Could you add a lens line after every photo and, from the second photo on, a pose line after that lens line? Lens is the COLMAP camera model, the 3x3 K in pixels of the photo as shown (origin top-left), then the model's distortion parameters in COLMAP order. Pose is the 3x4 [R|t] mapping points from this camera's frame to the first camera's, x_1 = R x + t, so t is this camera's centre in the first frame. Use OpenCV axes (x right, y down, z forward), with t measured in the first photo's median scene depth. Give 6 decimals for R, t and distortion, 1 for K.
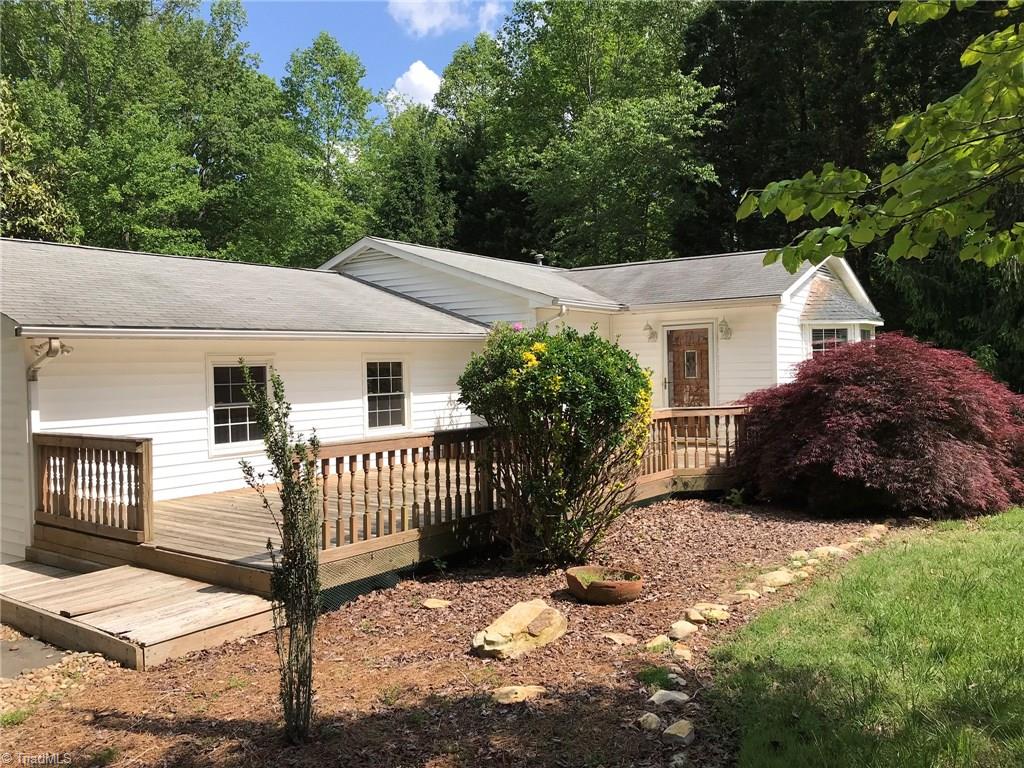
lens RADIAL K [[828.8, 0, 509.5], [0, 828.8, 384.0], [0, 0, 1]] dist [0.033759, -0.027554]
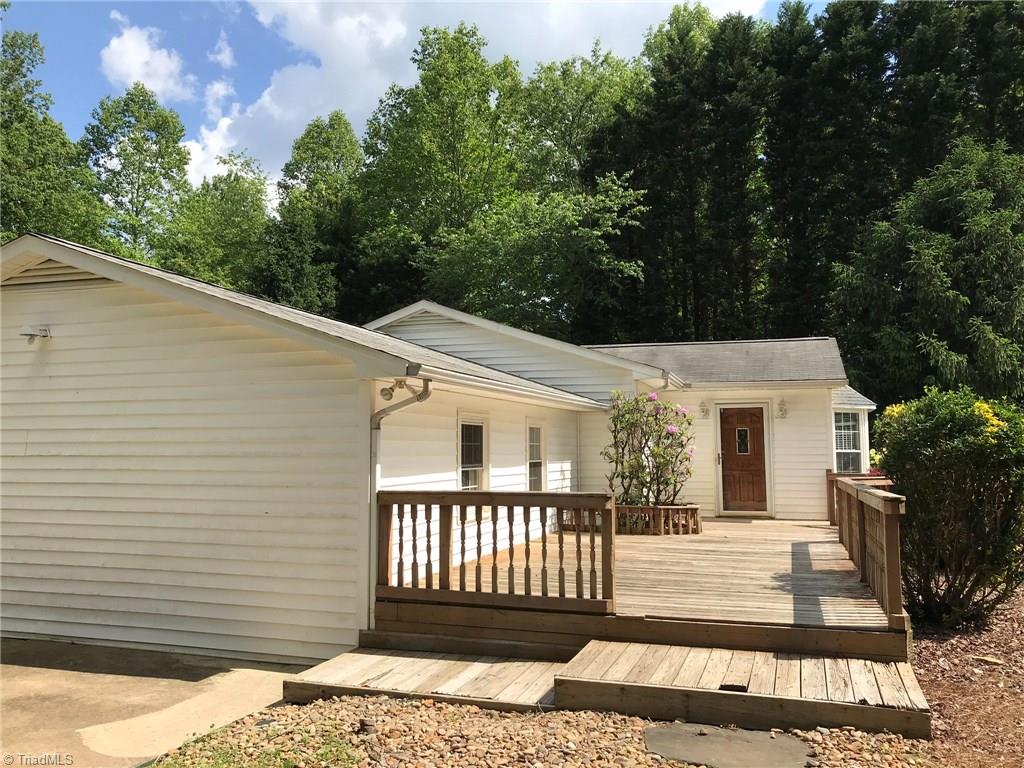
lens RADIAL K [[828.8, 0, 513.9], [0, 828.8, 380.5], [0, 0, 1]] dist [0.033759, -0.027554]
pose [[0.949021, 0.048882, 0.311399, -0.387507], [-0.014212, 0.993533, -0.112647, 0.022464], [-0.314892, 0.102478, 0.943579, 0.087245]]
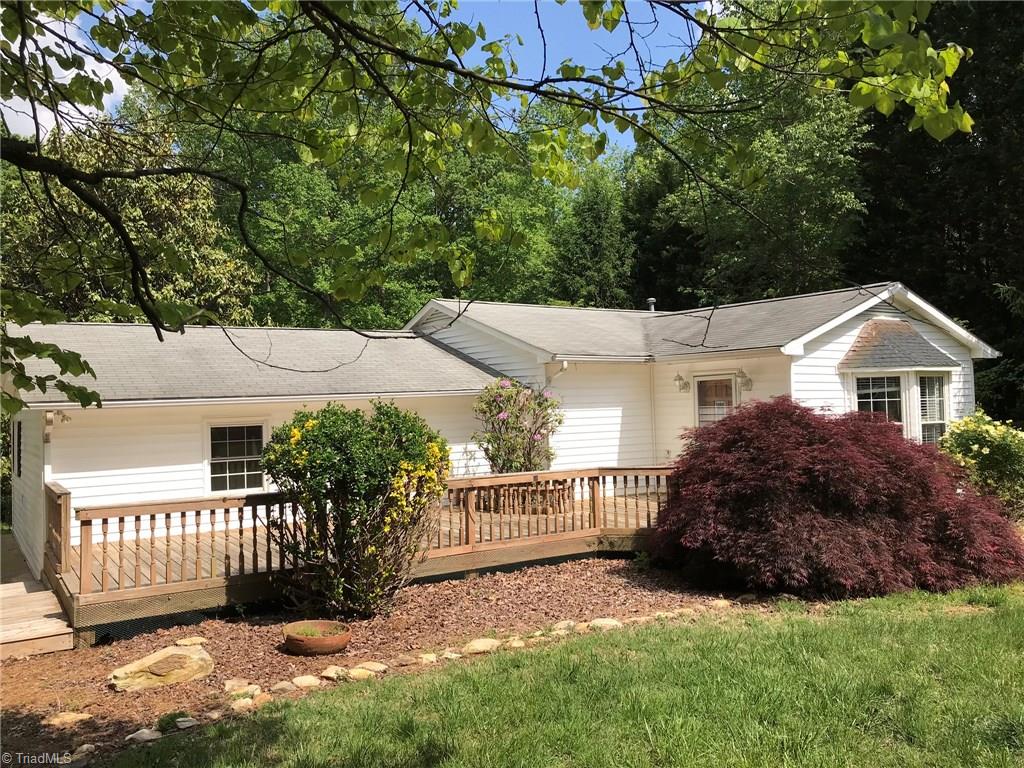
lens RADIAL K [[828.8, 0, 508.9], [0, 828.8, 379.7], [0, 0, 1]] dist [0.033759, -0.027554]
pose [[0.940996, -0.014574, -0.338104, 0.313173], [0.001272, 0.999218, -0.039531, -0.027820], [0.338415, 0.036768, 0.940278, 0.000278]]
